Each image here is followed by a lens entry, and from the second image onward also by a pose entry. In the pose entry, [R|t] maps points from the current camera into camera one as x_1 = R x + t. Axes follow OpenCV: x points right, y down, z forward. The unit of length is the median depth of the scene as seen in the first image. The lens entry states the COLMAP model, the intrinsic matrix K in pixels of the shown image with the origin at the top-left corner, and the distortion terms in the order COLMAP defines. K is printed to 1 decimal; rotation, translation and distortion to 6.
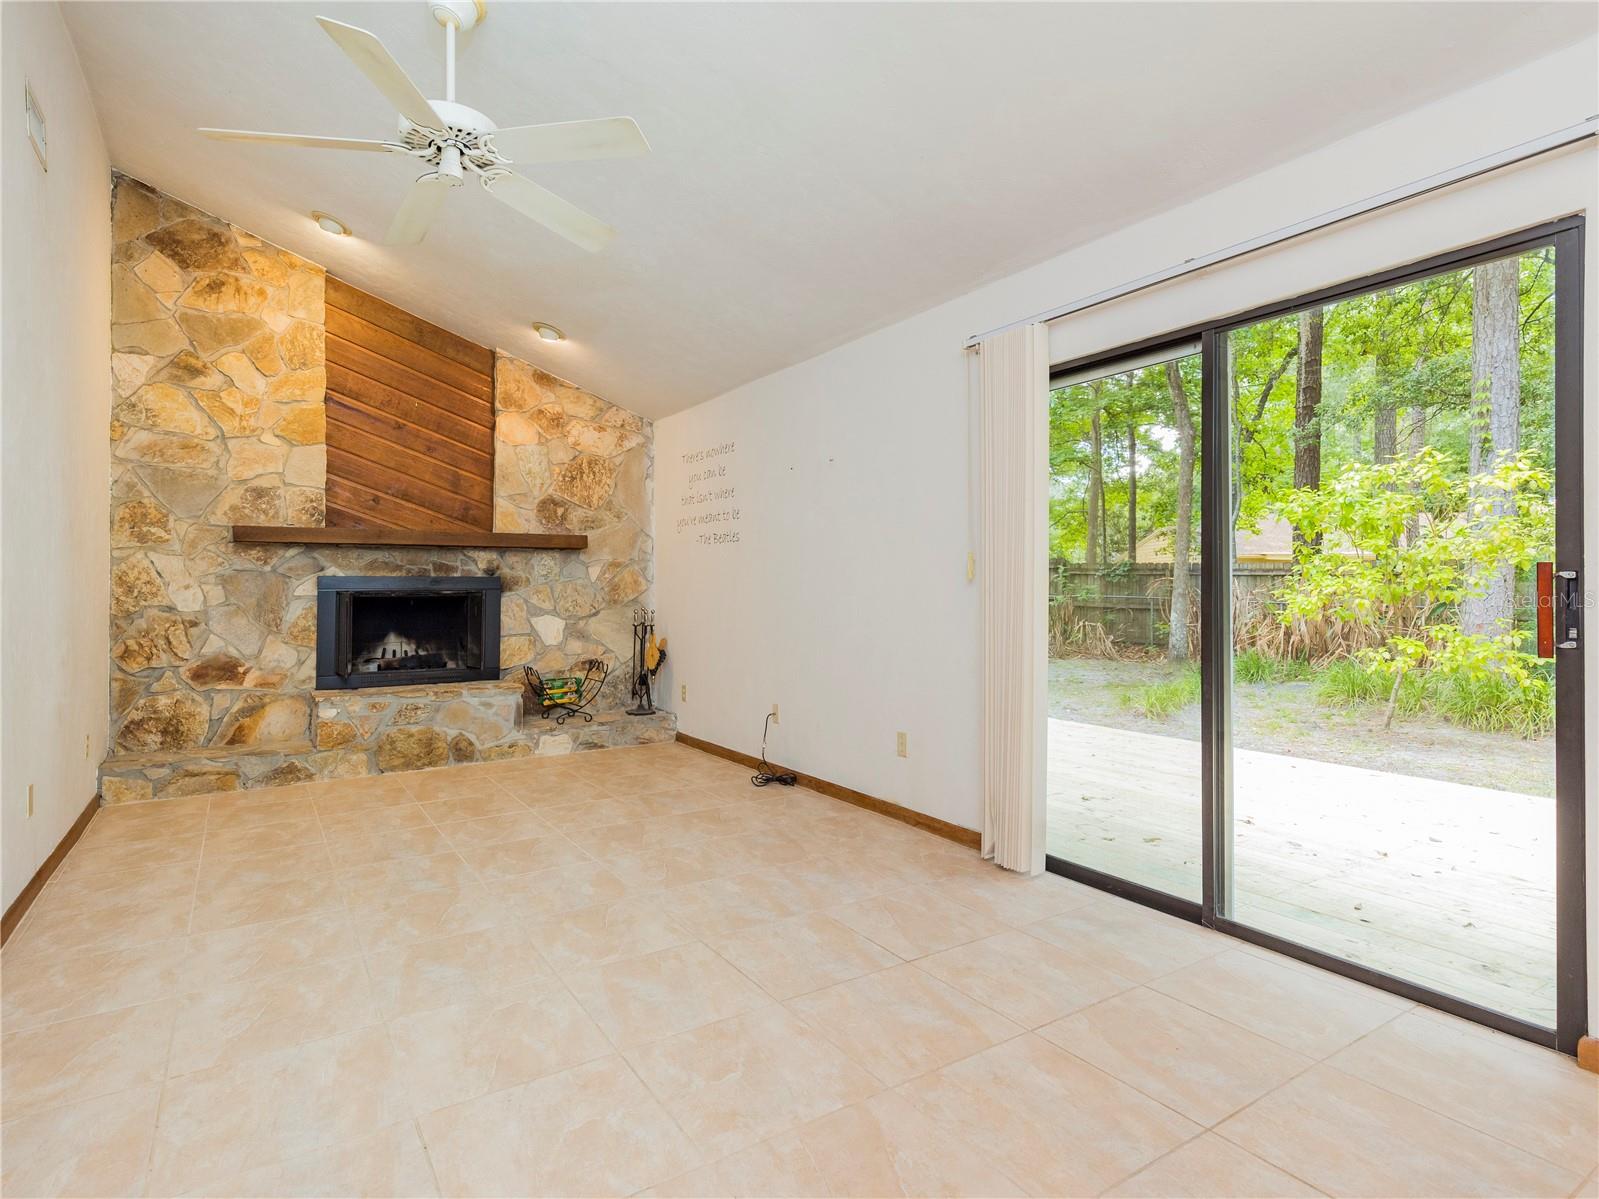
lens RADIAL K [[946.9, 0, 795.6], [0, 946.9, 587.2], [0, 0, 1]] dist [-0.010816, 0.004331]
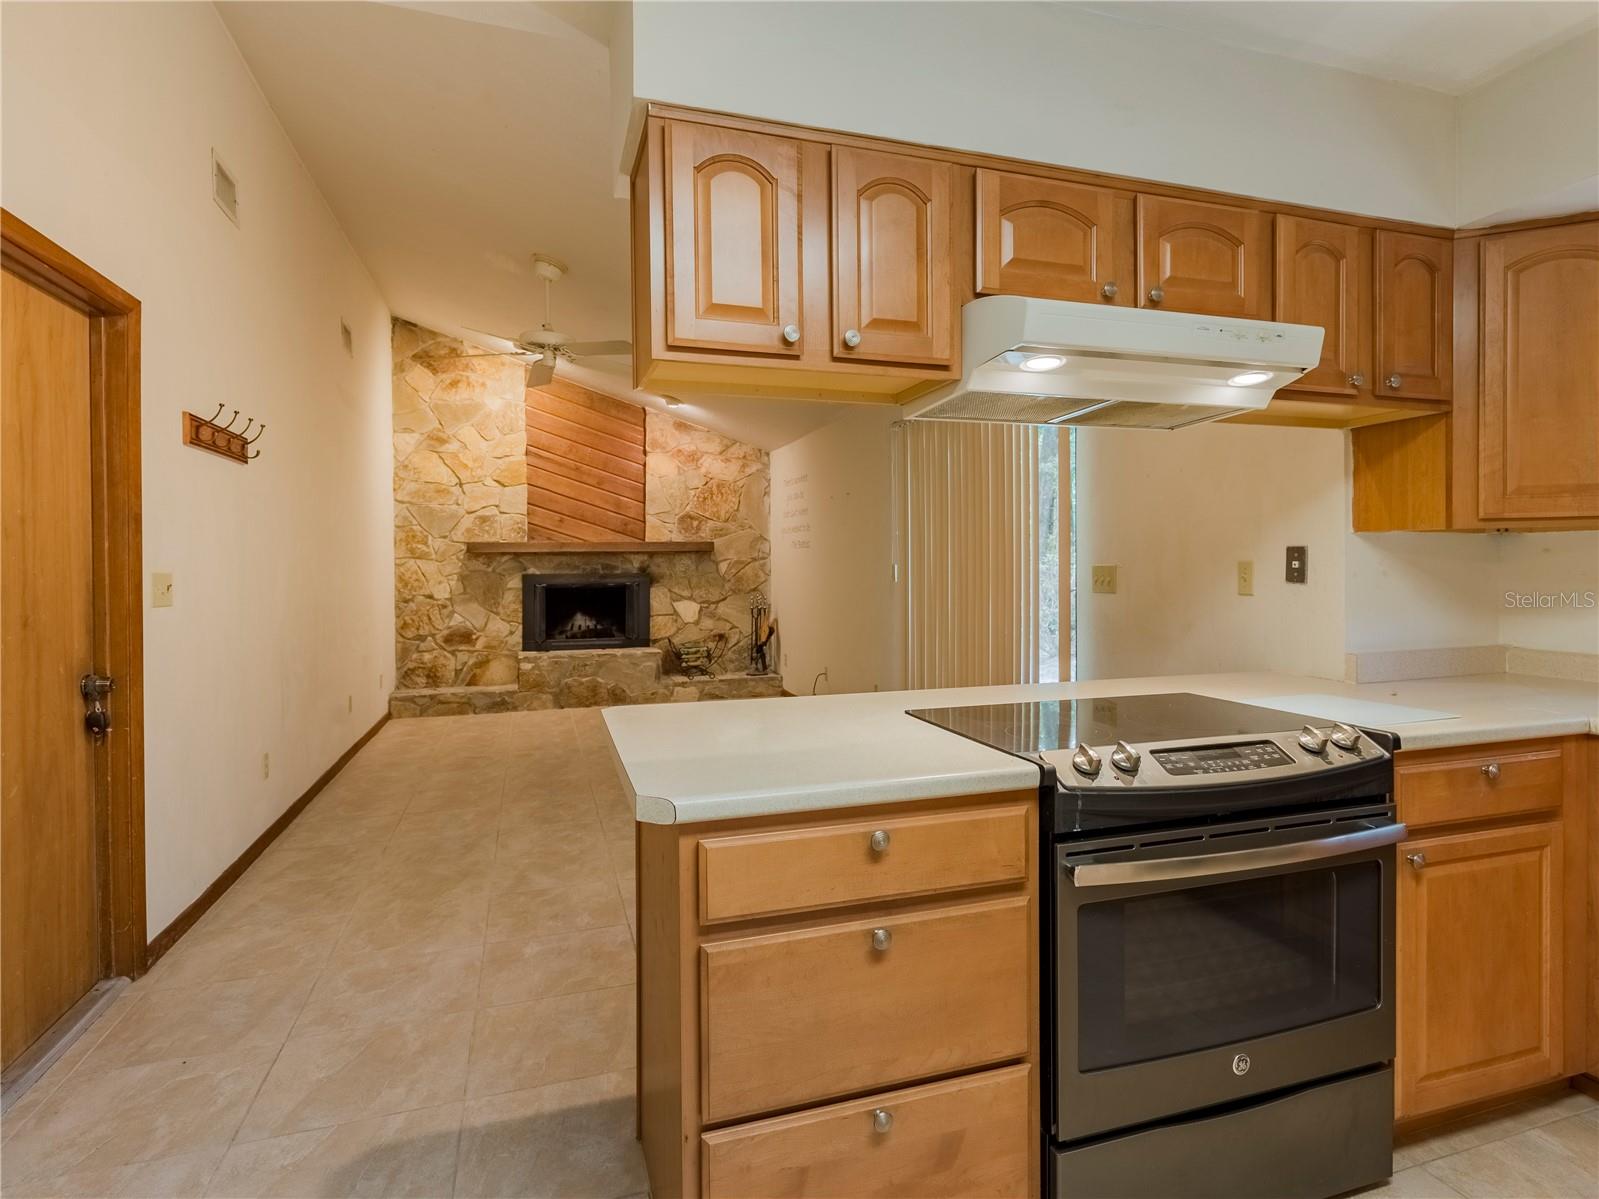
lens RADIAL K [[872.2, 0, 804.0], [0, 872.2, 594.6], [0, 0, 1]] dist [0.005713, 0.001200]
pose [[0.979077, 0.003997, -0.203451, 0.202605], [0.001678, 0.999615, 0.027713, -0.017198], [0.203483, -0.027474, 0.978693, -0.245262]]
